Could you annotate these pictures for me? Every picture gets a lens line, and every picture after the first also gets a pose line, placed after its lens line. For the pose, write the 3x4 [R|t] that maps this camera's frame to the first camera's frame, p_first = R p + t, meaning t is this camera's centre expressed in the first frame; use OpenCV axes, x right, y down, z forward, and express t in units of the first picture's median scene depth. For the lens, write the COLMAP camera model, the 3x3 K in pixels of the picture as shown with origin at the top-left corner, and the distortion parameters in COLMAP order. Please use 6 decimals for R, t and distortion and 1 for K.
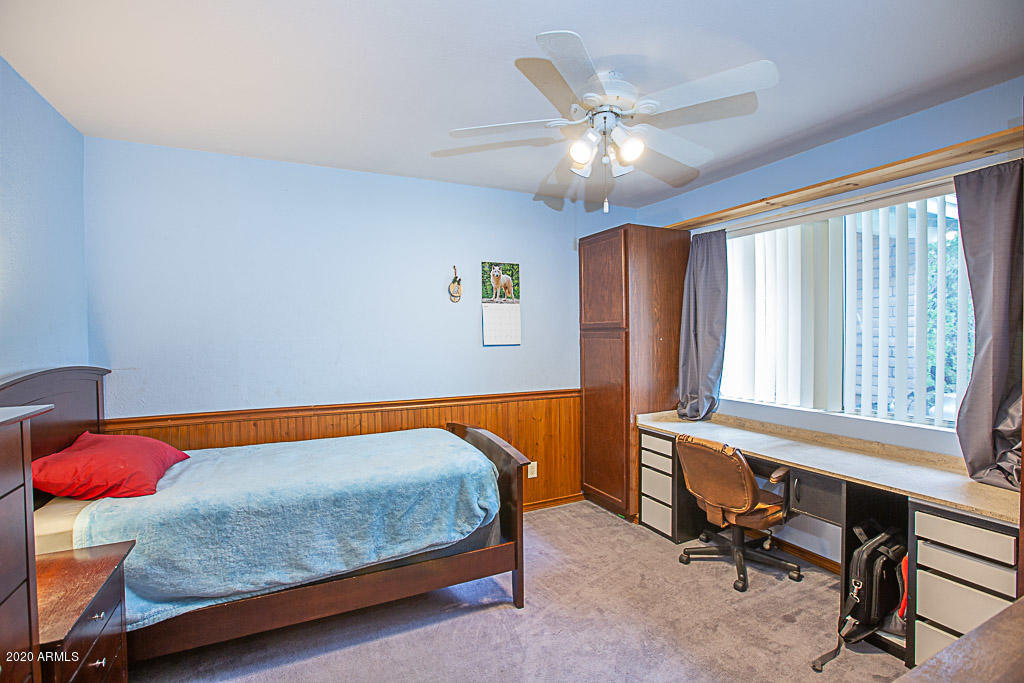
lens RADIAL K [[464.0, 0, 512.8], [0, 464.0, 343.8], [0, 0, 1]] dist [-0.002402, 0.000676]
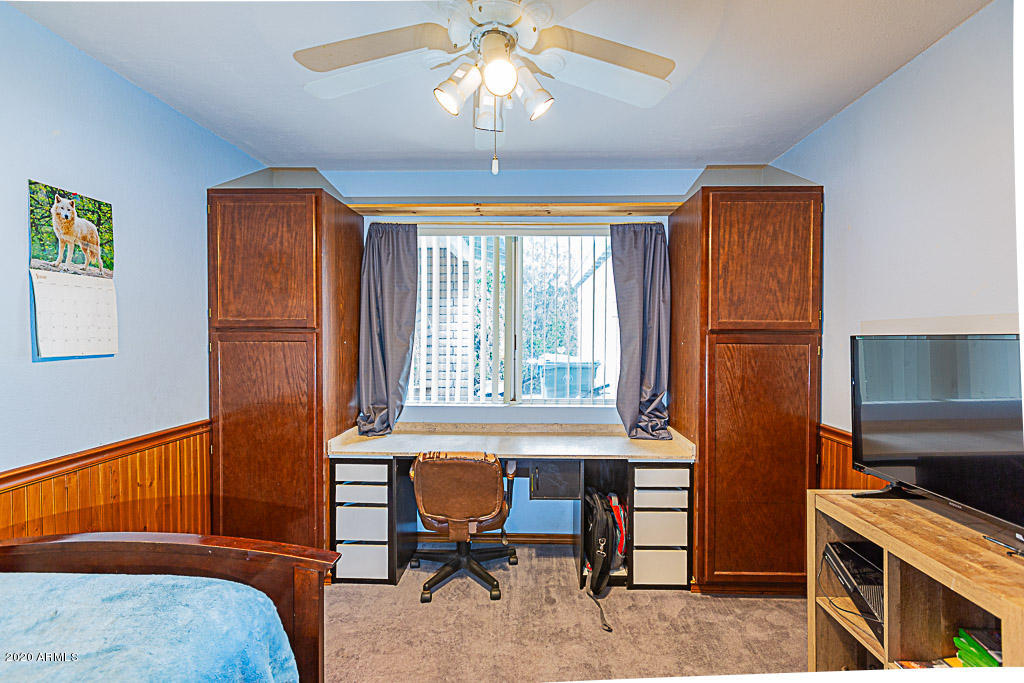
lens RADIAL K [[464.0, 0, 513.5], [0, 464.0, 339.3], [0, 0, 1]] dist [-0.002402, 0.000676]
pose [[0.473900, -0.002312, 0.880575, -0.262397], [0.014289, 0.999885, -0.005065, -0.006984], [-0.880463, 0.014983, 0.473879, 0.368312]]
